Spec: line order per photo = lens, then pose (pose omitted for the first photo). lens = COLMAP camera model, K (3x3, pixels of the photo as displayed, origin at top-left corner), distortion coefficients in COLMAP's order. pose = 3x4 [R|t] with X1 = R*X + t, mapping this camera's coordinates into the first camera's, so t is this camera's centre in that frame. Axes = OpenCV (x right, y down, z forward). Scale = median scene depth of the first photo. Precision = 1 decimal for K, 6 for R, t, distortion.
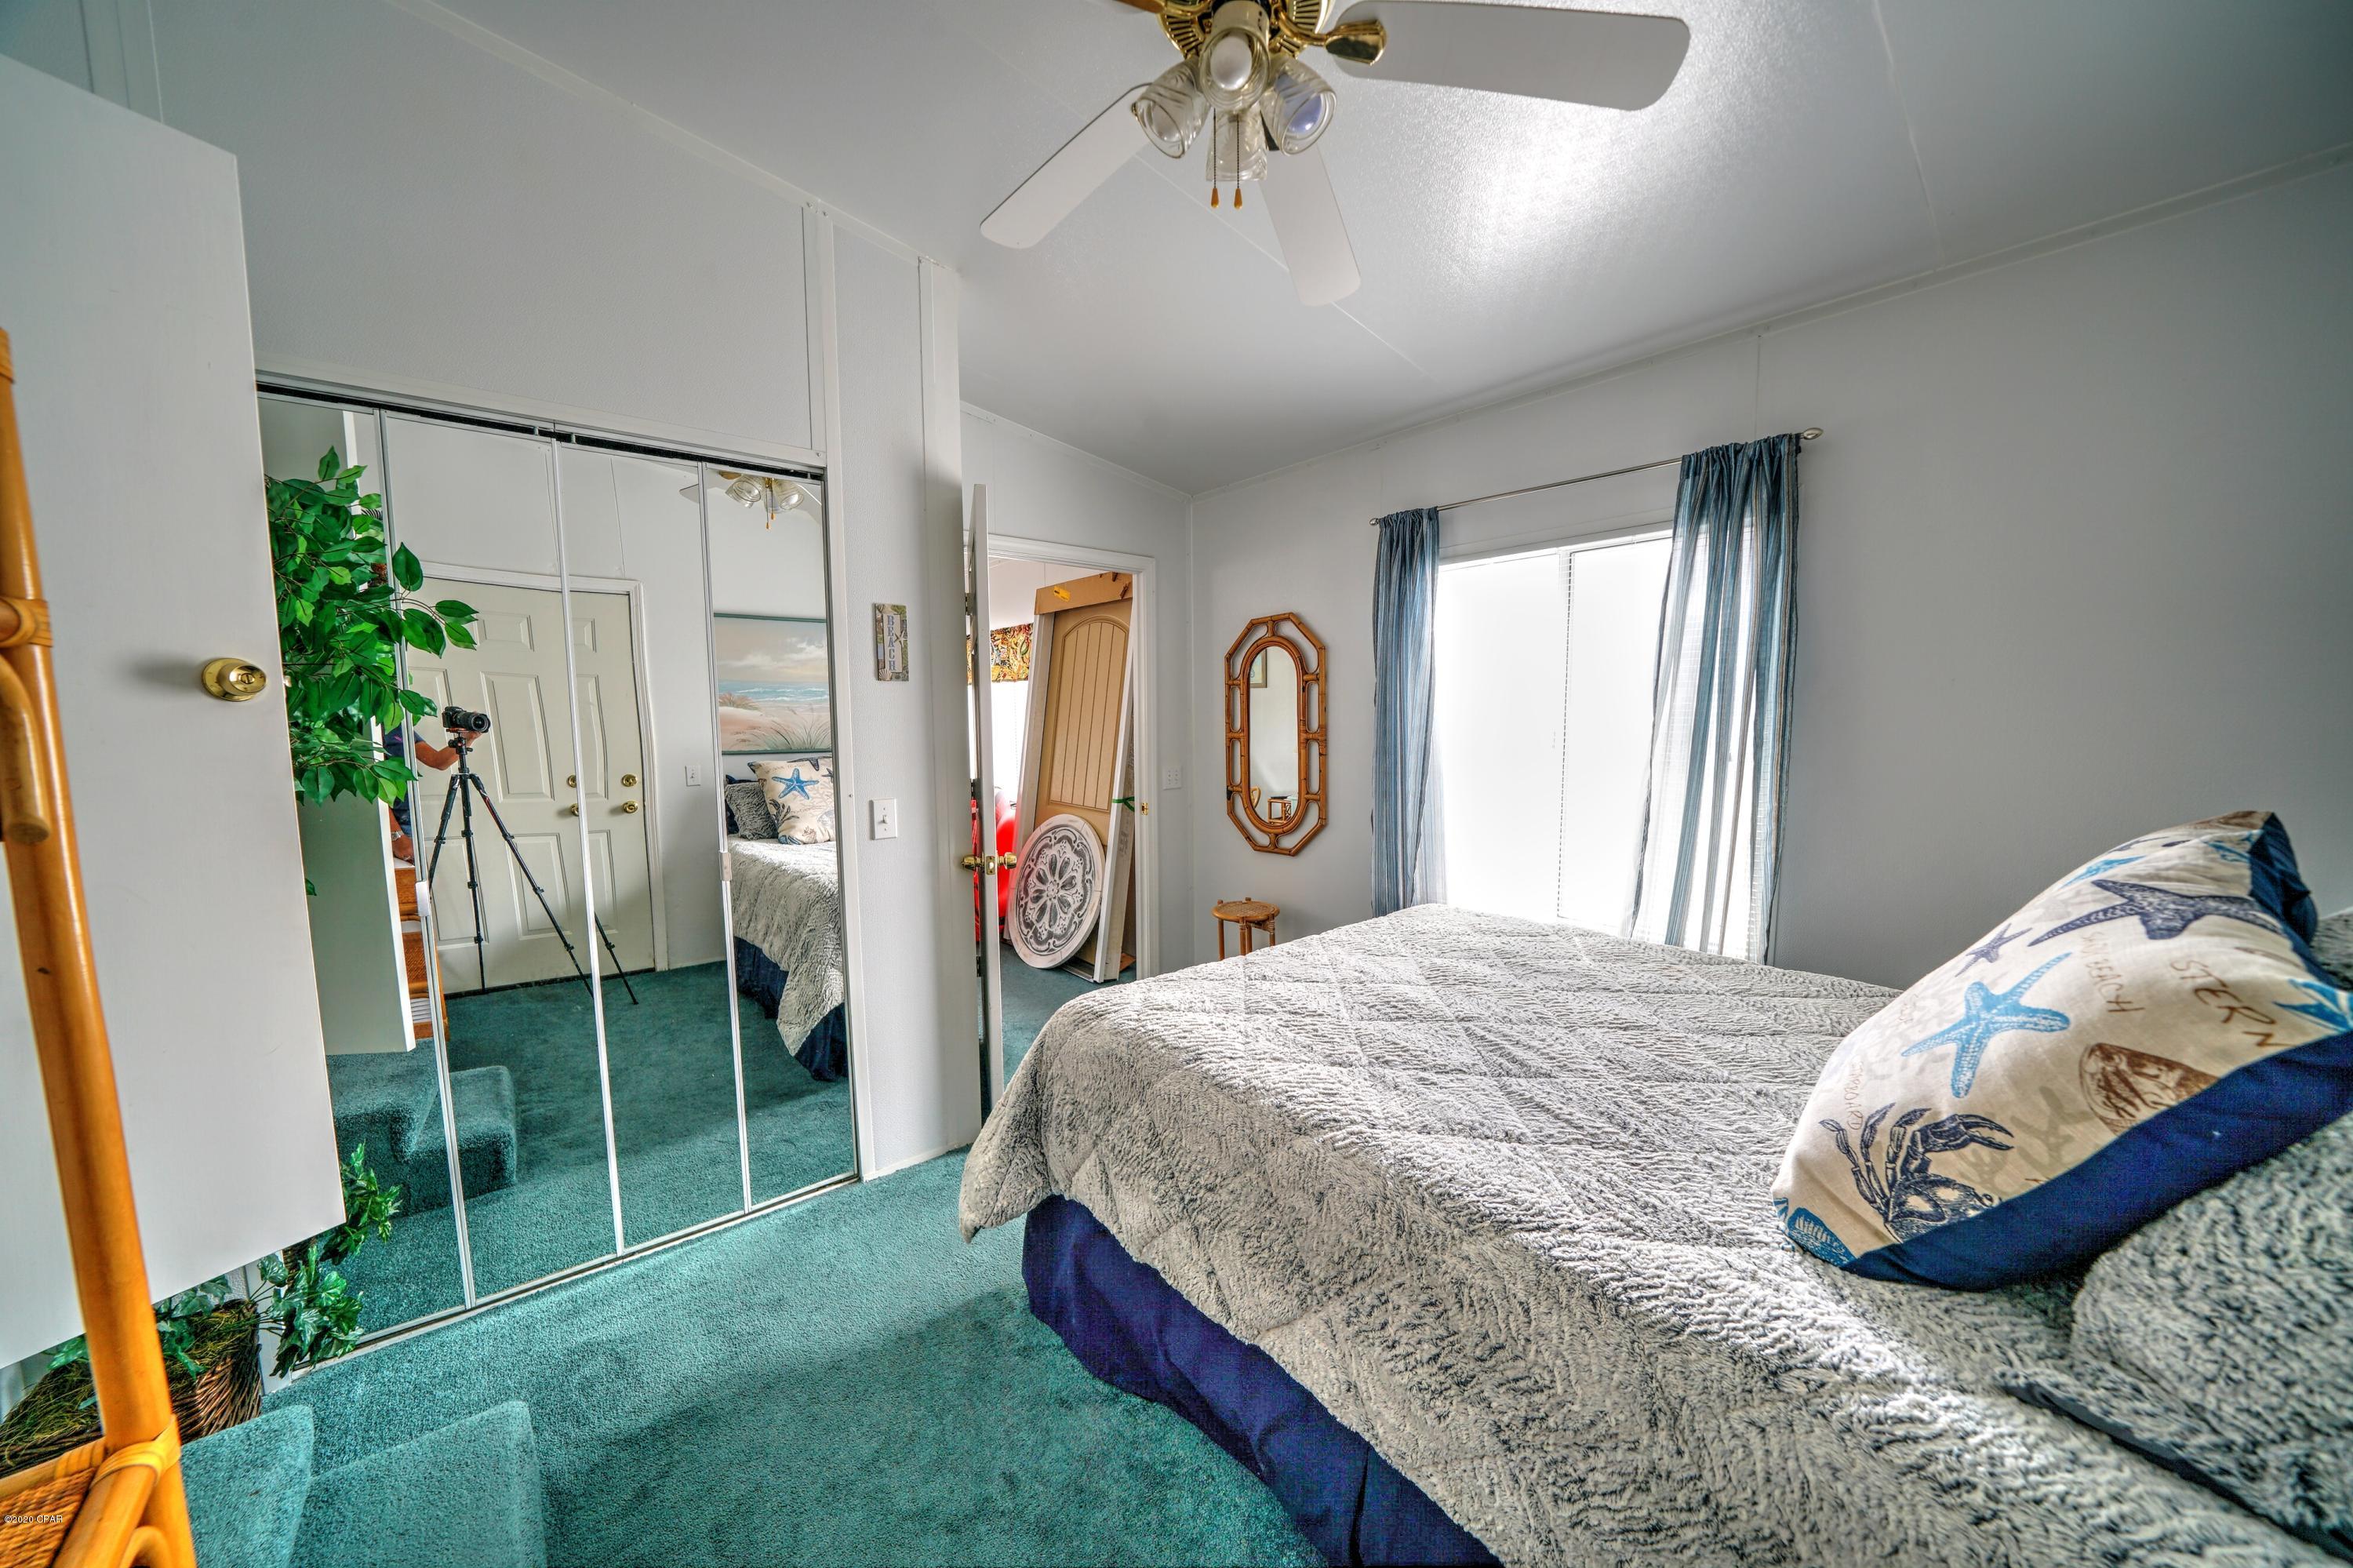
lens RADIAL K [[813.8, 0, 1150.2], [0, 813.8, 795.6], [0, 0, 1]] dist [-0.026222, 0.003065]
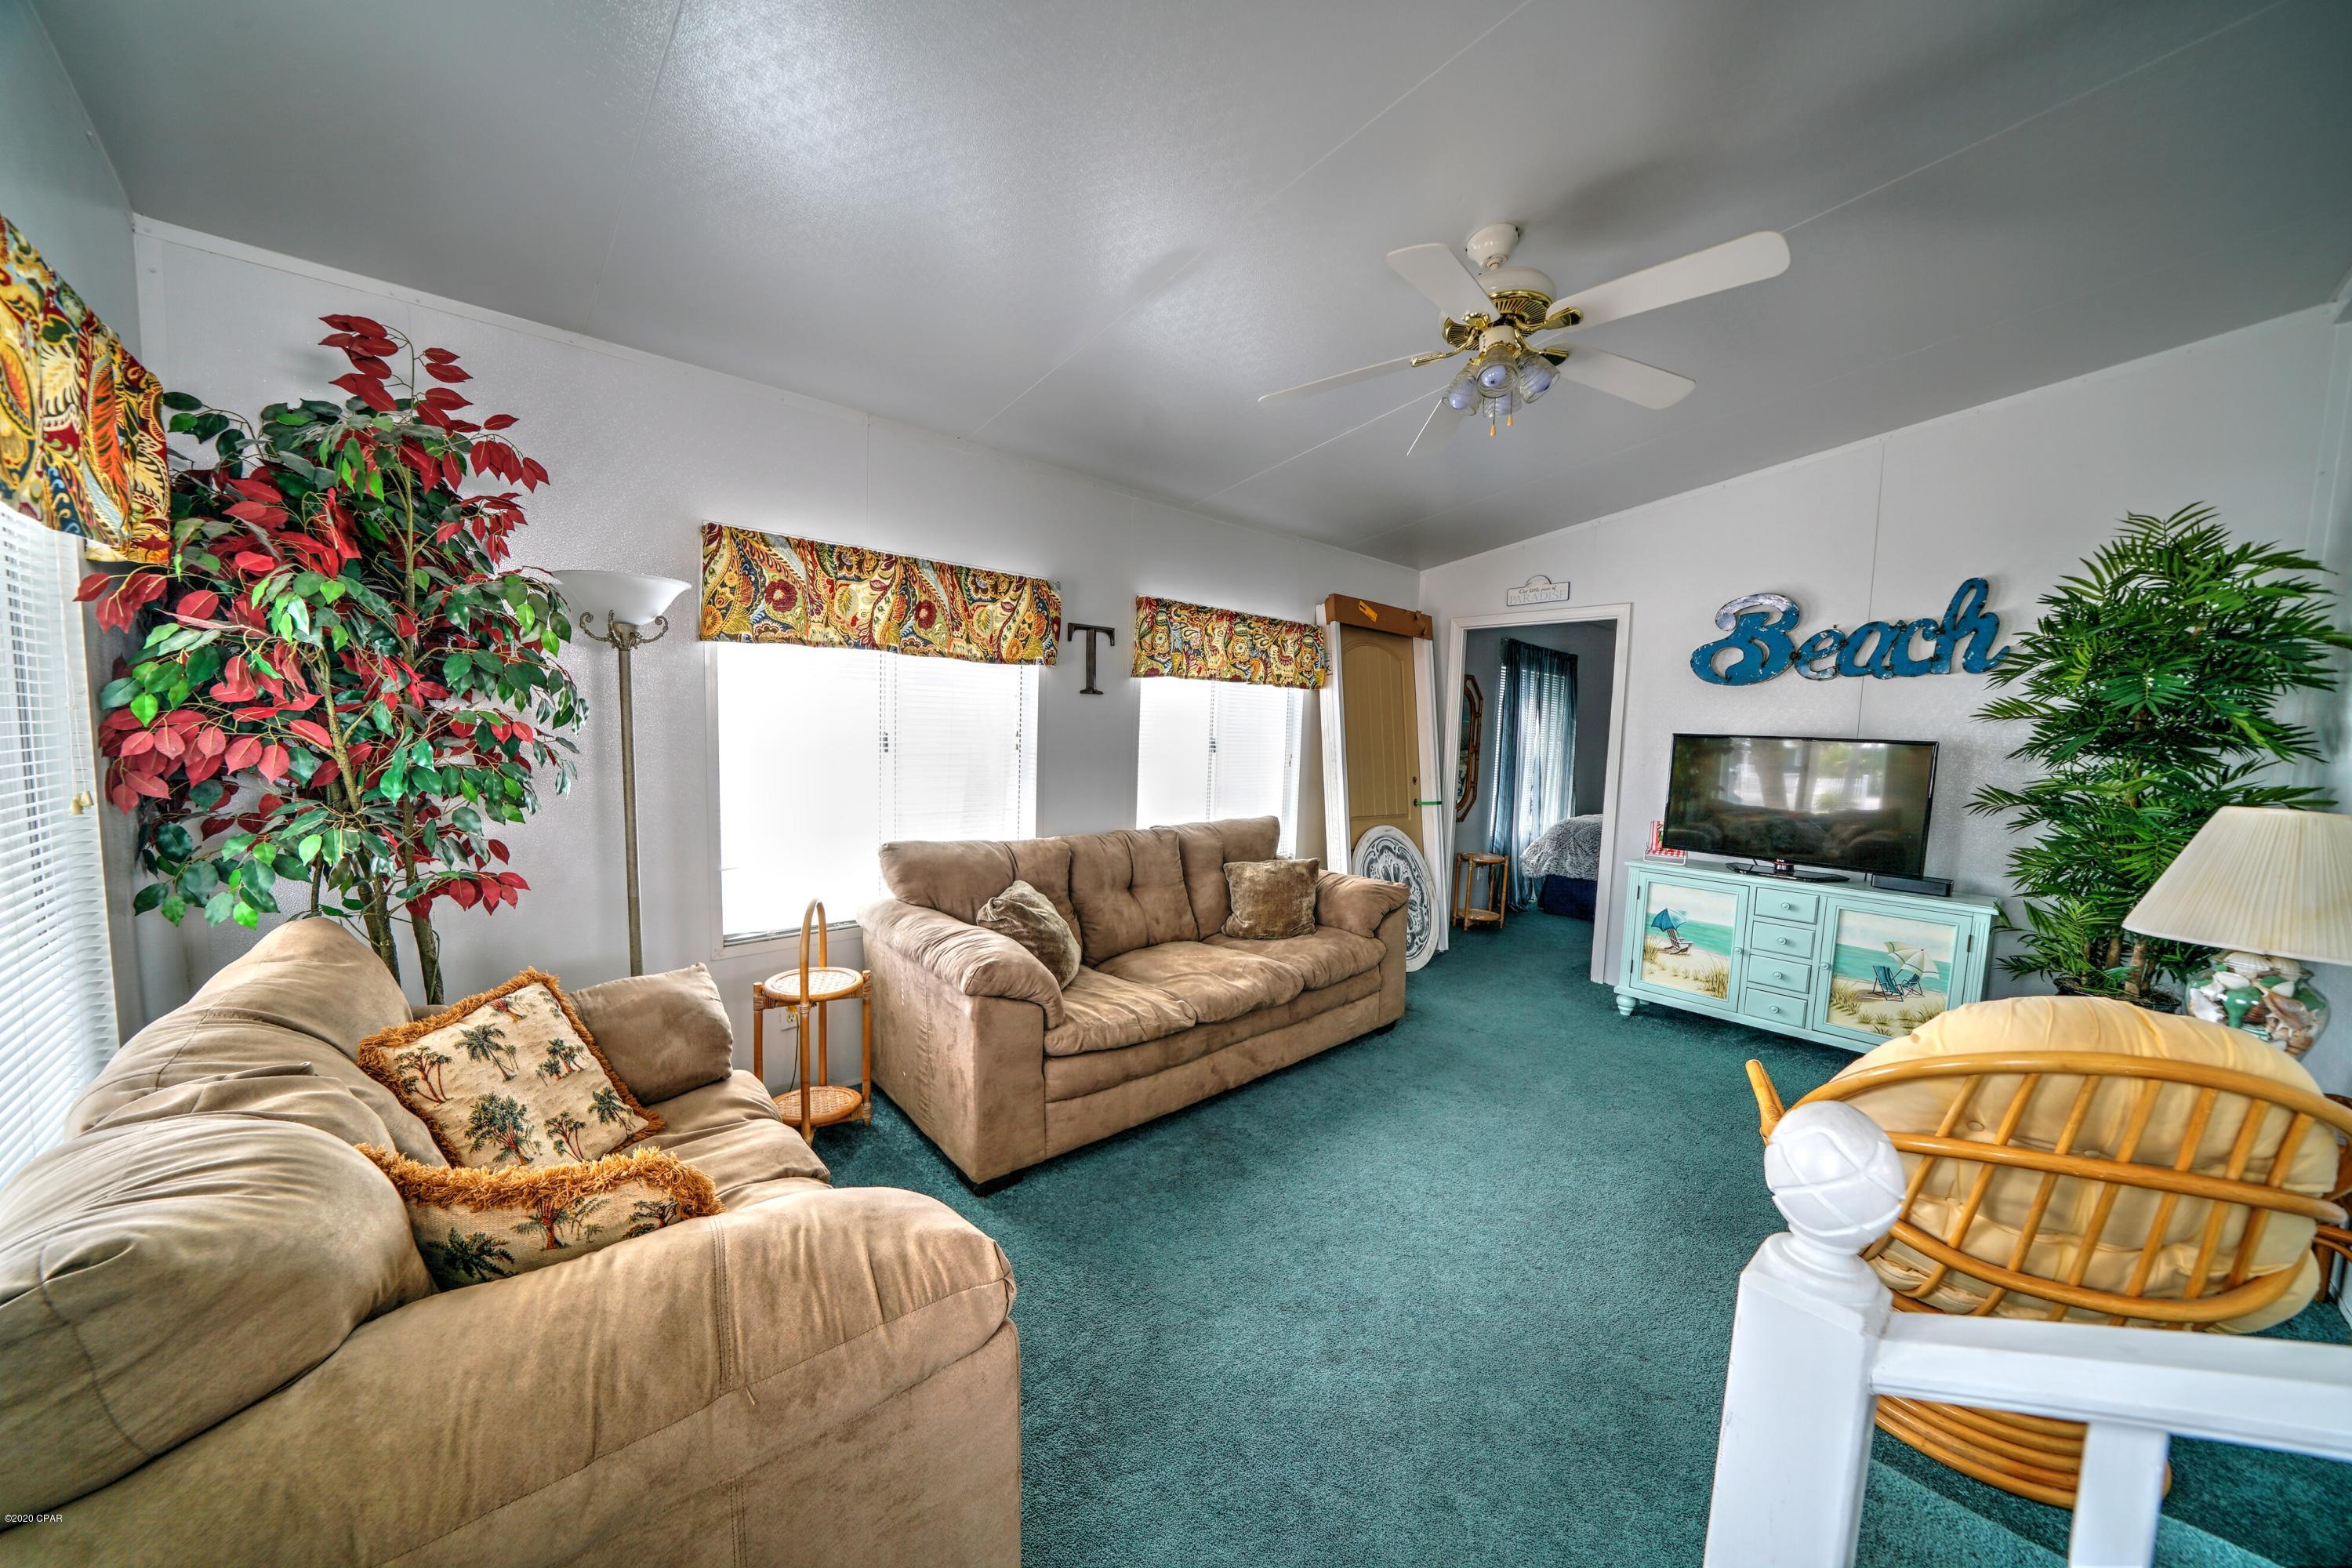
lens RADIAL K [[813.4, 0, 1149.7], [0, 813.4, 795.6], [0, 0, 1]] dist [-0.026222, 0.003065]
pose [[-0.081479, -0.076768, 0.993714, -1.059121], [0.071228, 0.994031, 0.082633, -0.117606], [-0.994127, 0.077513, -0.075524, 1.300758]]
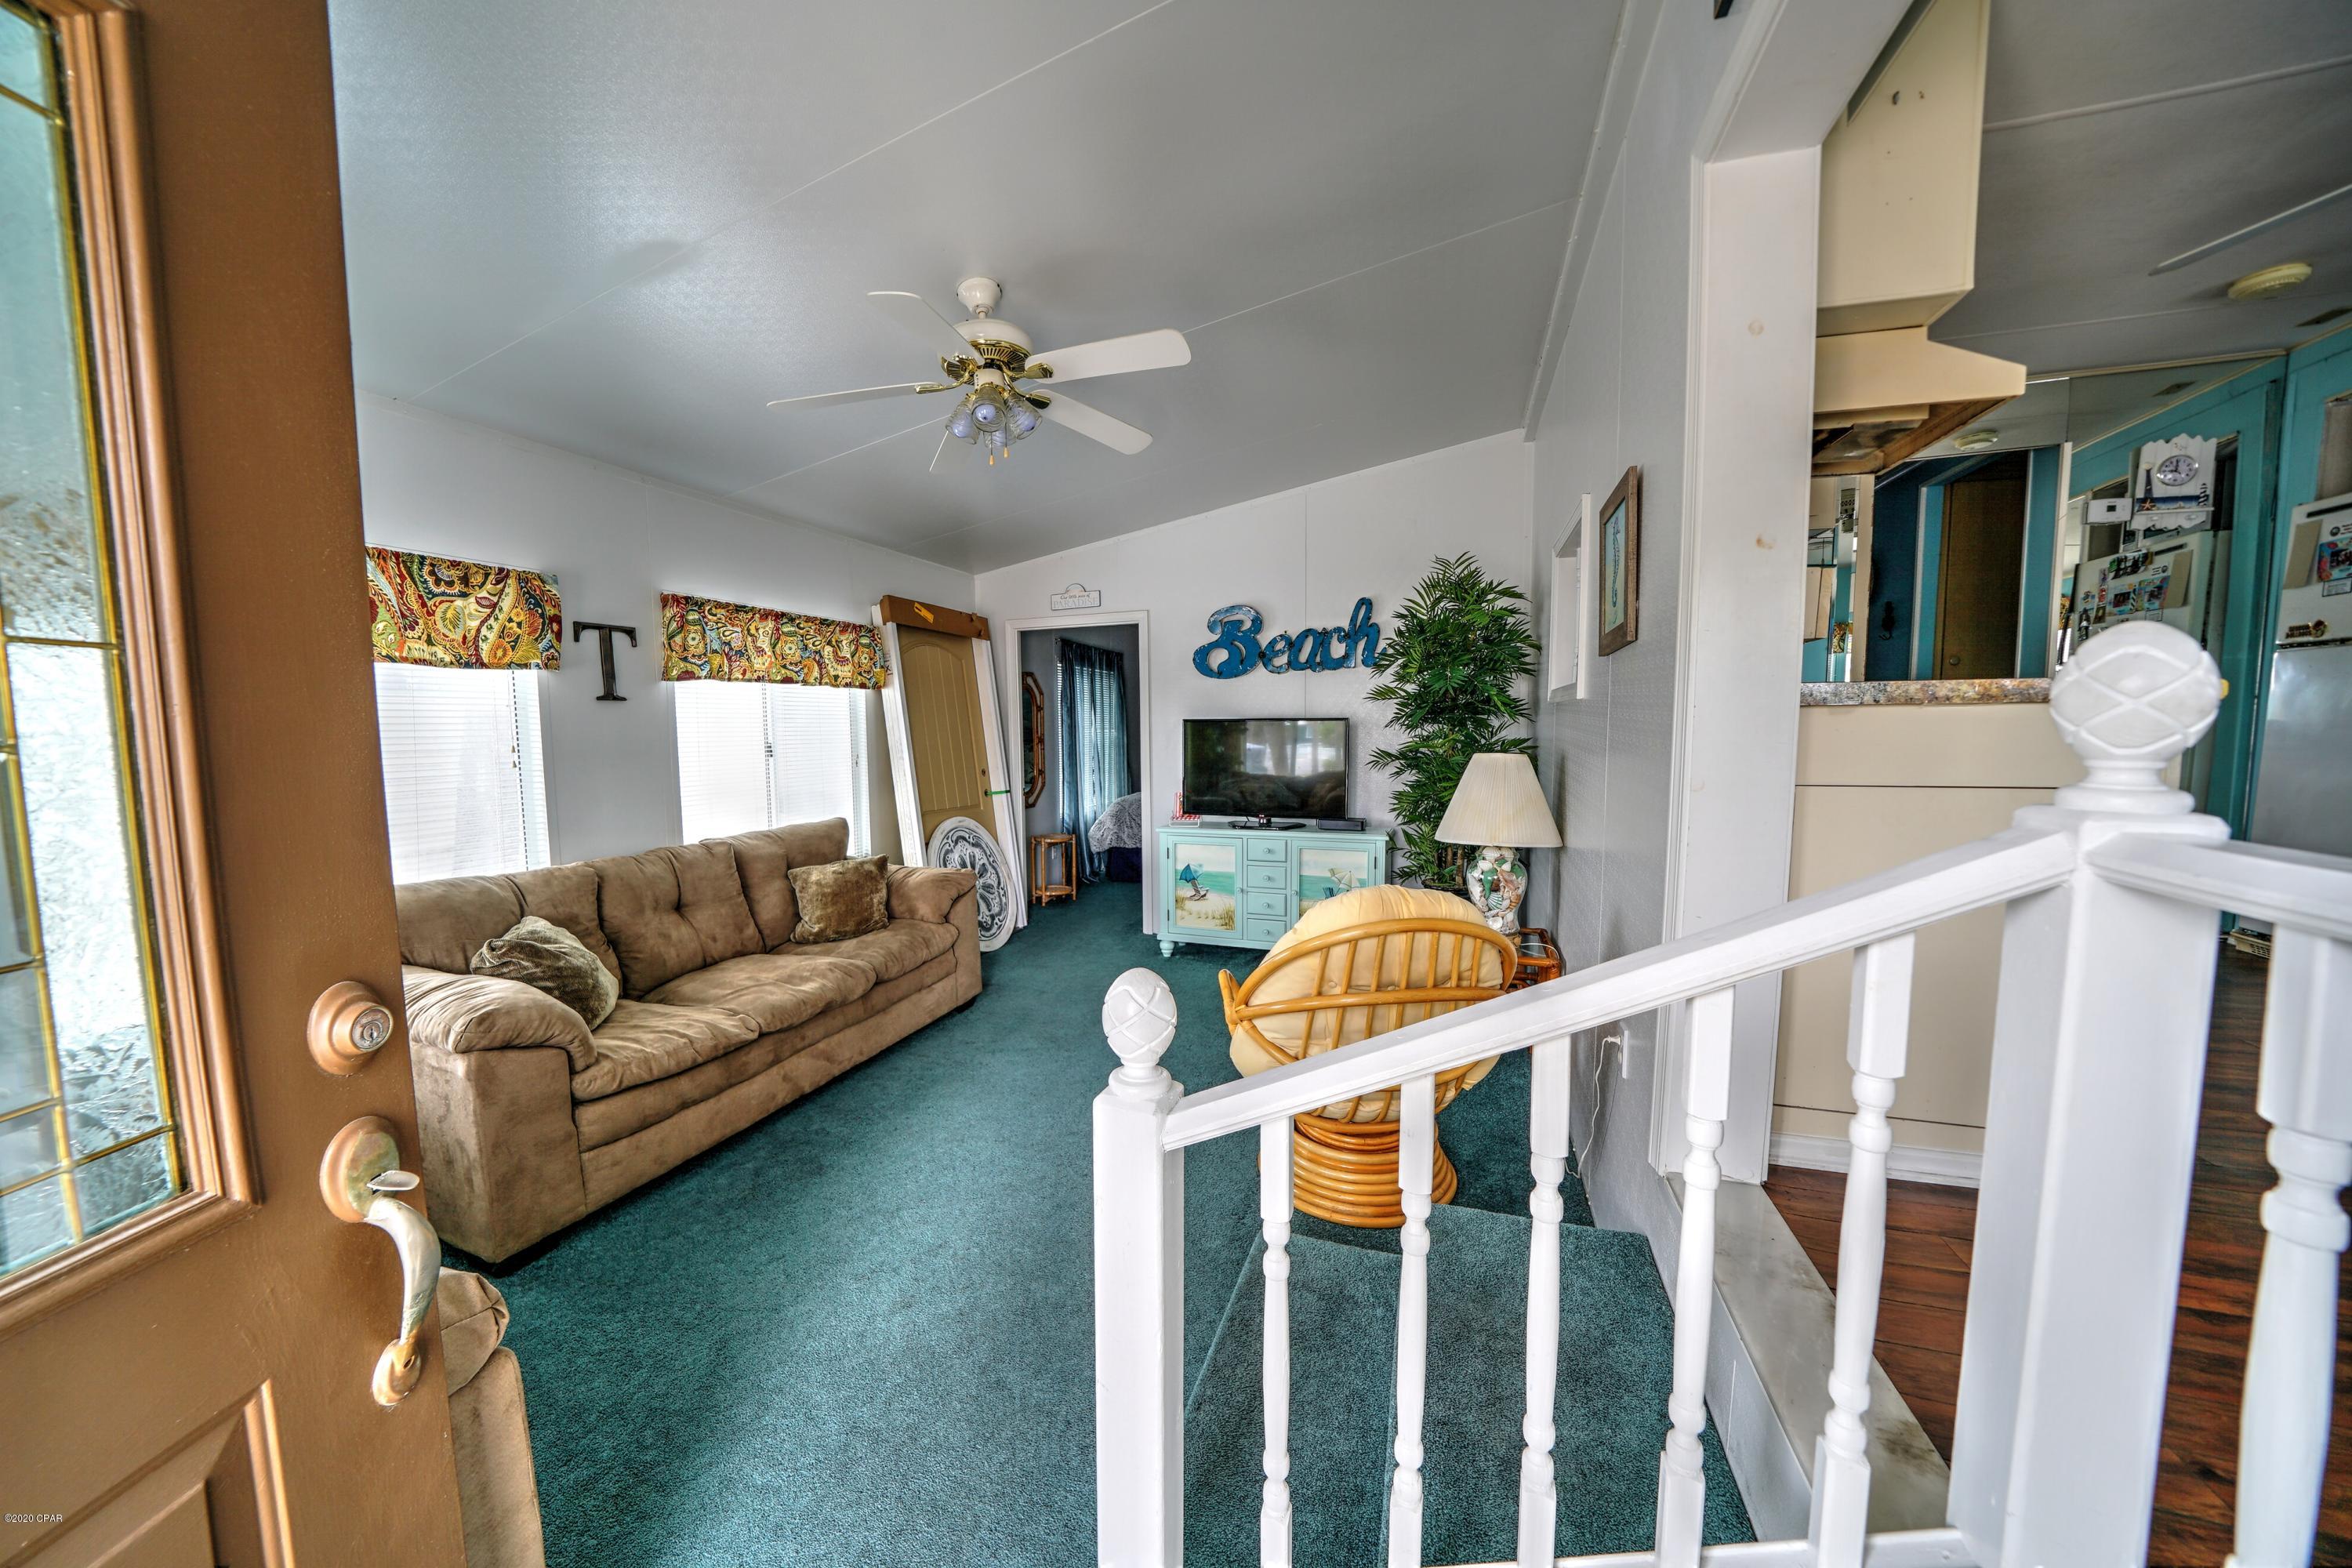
lens RADIAL K [[813.4, 0, 1149.7], [0, 813.4, 795.6], [0, 0, 1]] dist [-0.026222, 0.003065]
pose [[-0.536313, -0.055093, 0.842219, -1.109051], [0.101693, 0.986380, 0.129280, -0.115681], [-0.837871, 0.154983, -0.523406, 1.277971]]
